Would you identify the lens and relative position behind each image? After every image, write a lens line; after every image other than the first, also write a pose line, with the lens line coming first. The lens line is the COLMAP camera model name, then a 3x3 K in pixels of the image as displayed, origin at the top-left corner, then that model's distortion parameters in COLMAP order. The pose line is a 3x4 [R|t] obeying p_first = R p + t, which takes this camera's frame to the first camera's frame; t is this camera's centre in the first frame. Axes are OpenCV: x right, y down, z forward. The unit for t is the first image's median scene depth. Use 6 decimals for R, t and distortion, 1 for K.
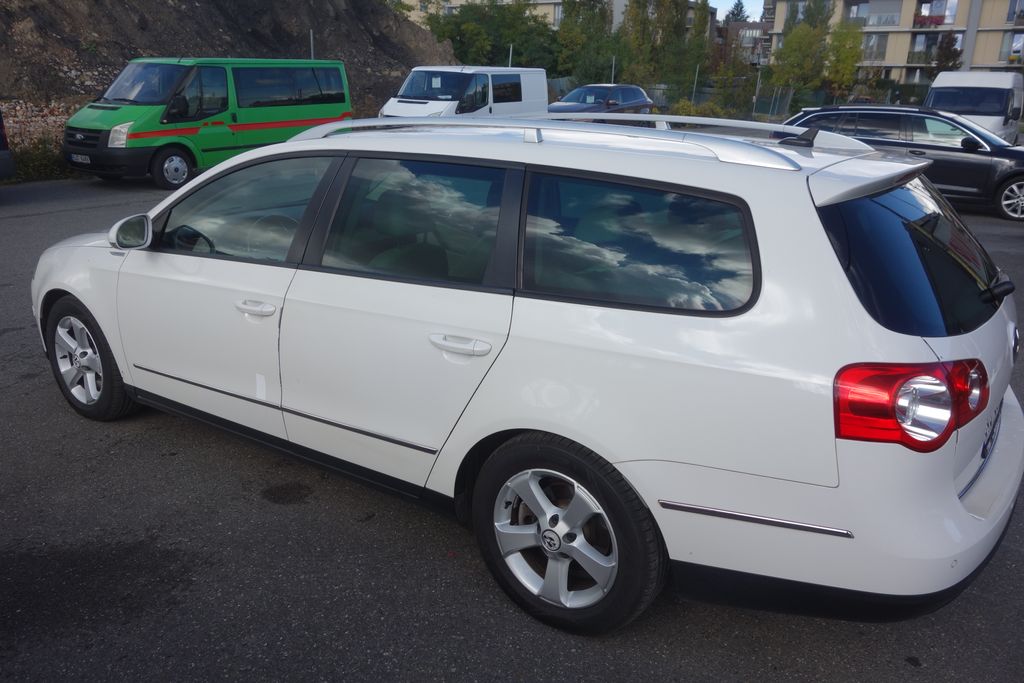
lens RADIAL K [[818.4, 0, 510.1], [0, 818.4, 344.1], [0, 0, 1]] dist [0.000621, -0.006105]
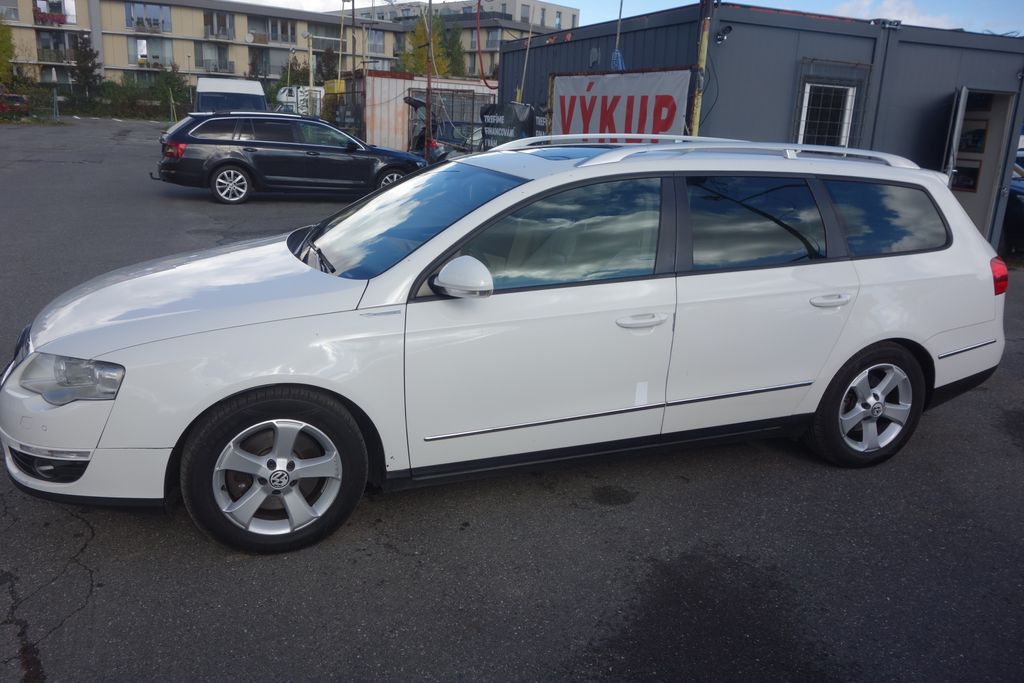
lens RADIAL K [[818.4, 0, 515.7], [0, 818.4, 340.5], [0, 0, 1]] dist [0.000621, -0.006105]
pose [[0.544653, -0.216138, 0.810332, -0.315258], [0.217319, 0.969590, 0.112549, -0.043534], [-0.810016, 0.114800, 0.575061, 0.127006]]
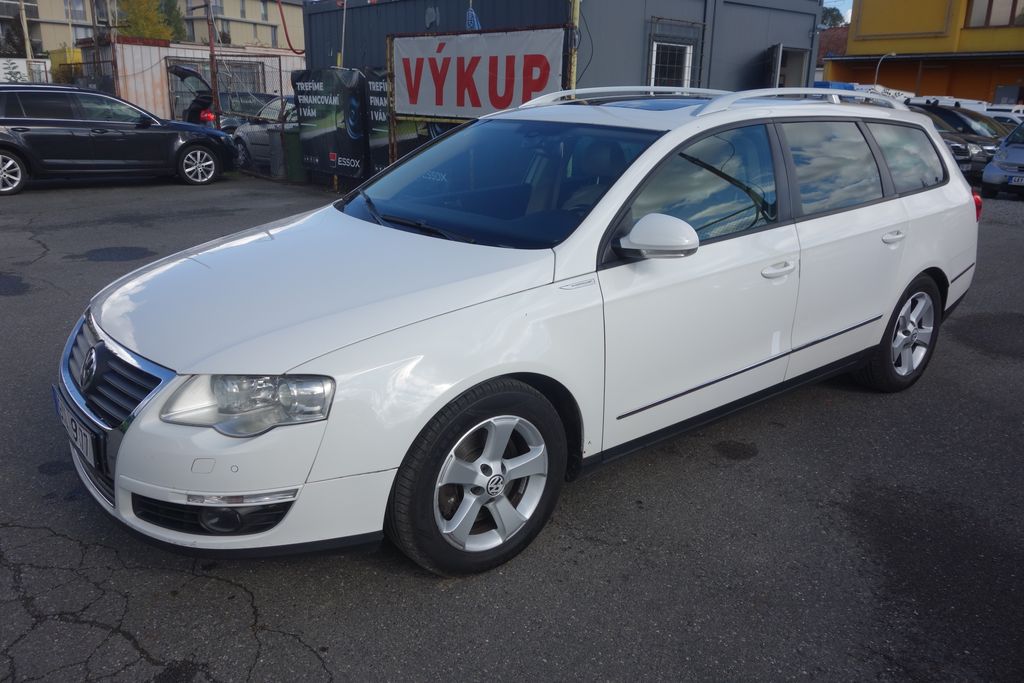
lens RADIAL K [[818.4, 0, 514.9], [0, 818.4, 340.5], [0, 0, 1]] dist [0.000621, -0.006105]
pose [[0.252611, -0.290312, 0.922988, -0.346955], [0.273288, 0.936492, 0.219764, -0.070379], [-0.928171, 0.196727, 0.315907, 0.245684]]
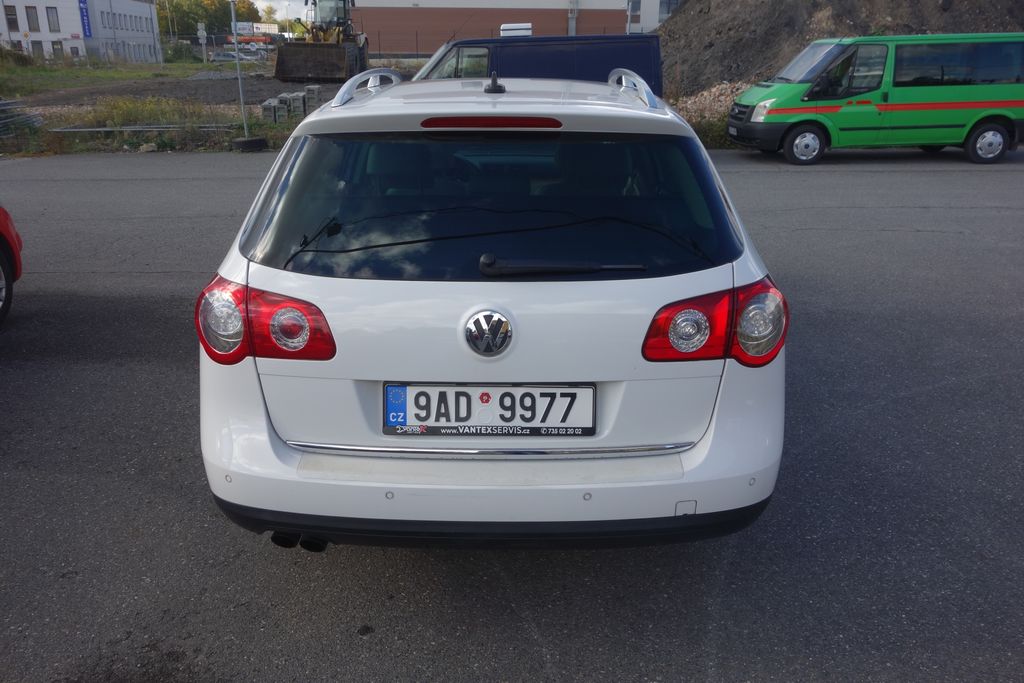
lens RADIAL K [[818.4, 0, 502.8], [0, 818.4, 333.9], [0, 0, 1]] dist [0.000621, -0.006105]
pose [[0.570323, 0.239516, -0.785725, 0.245732], [-0.236770, 0.963880, 0.121962, -0.019657], [0.786557, 0.116478, 0.606433, 0.099221]]
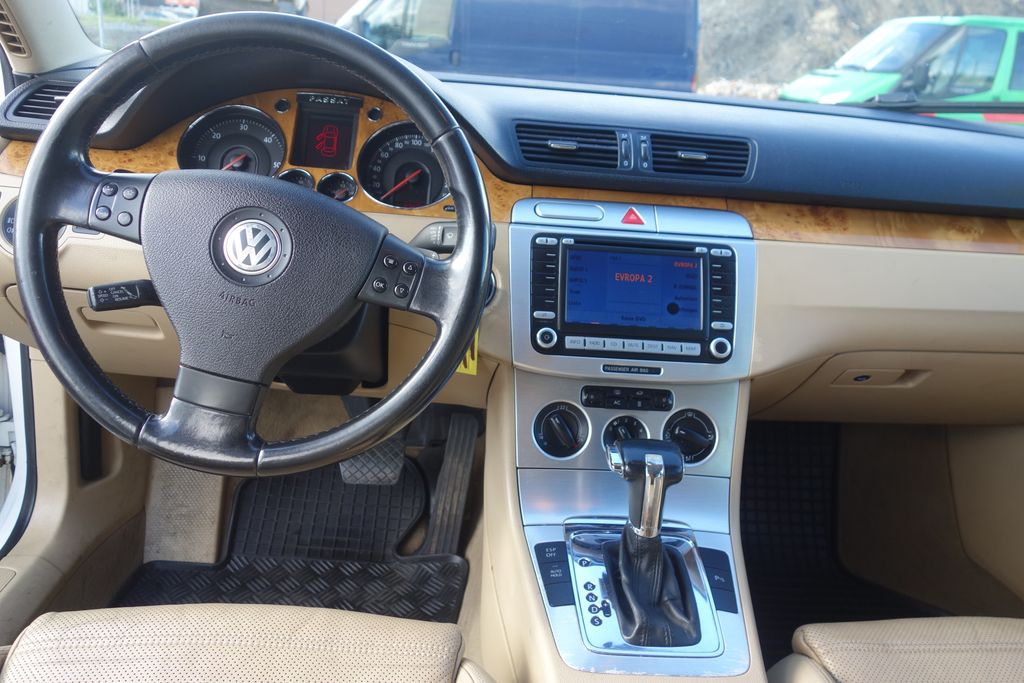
lens RADIAL K [[818.4, 0, 511.7], [0, 818.4, 342.3], [0, 0, 1]] dist [0.000621, -0.006105]
pose [[0.623337, 0.285124, -0.728118, -0.021425], [-0.301872, 0.946712, 0.112293, -0.036837], [0.721335, 0.149802, 0.676191, 0.268963]]
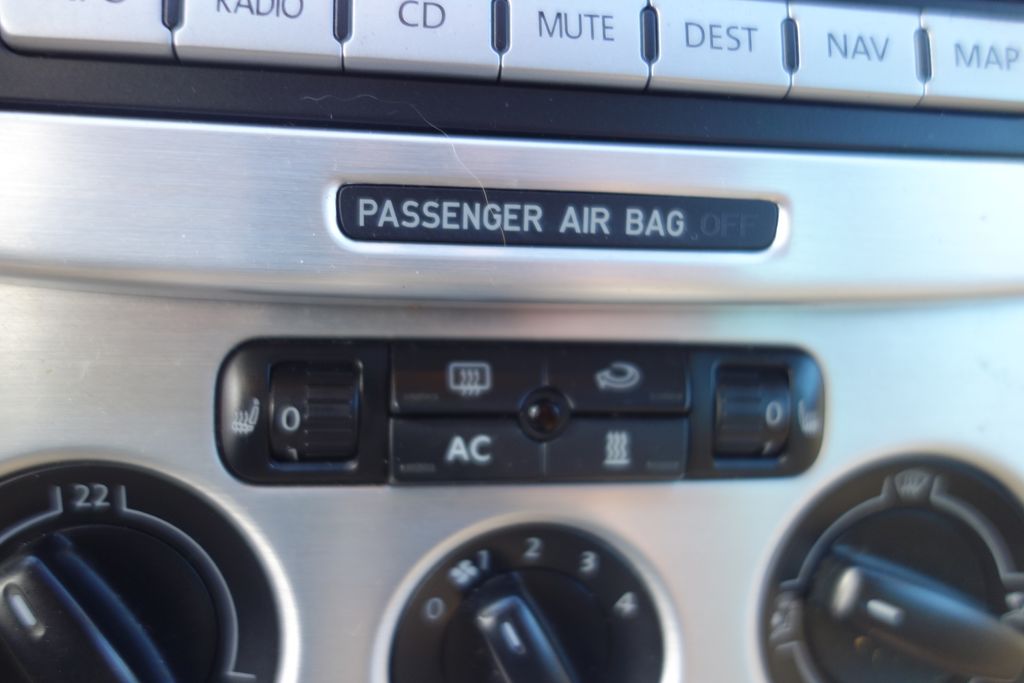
lens RADIAL K [[818.4, 0, 515.6], [0, 818.4, 341.7], [0, 0, 1]] dist [0.000621, -0.006105]
pose [[0.684670, 0.374565, -0.625243, -0.056810], [-0.290748, 0.926994, 0.236953, -0.031019], [0.668351, 0.019553, 0.743589, 0.313559]]
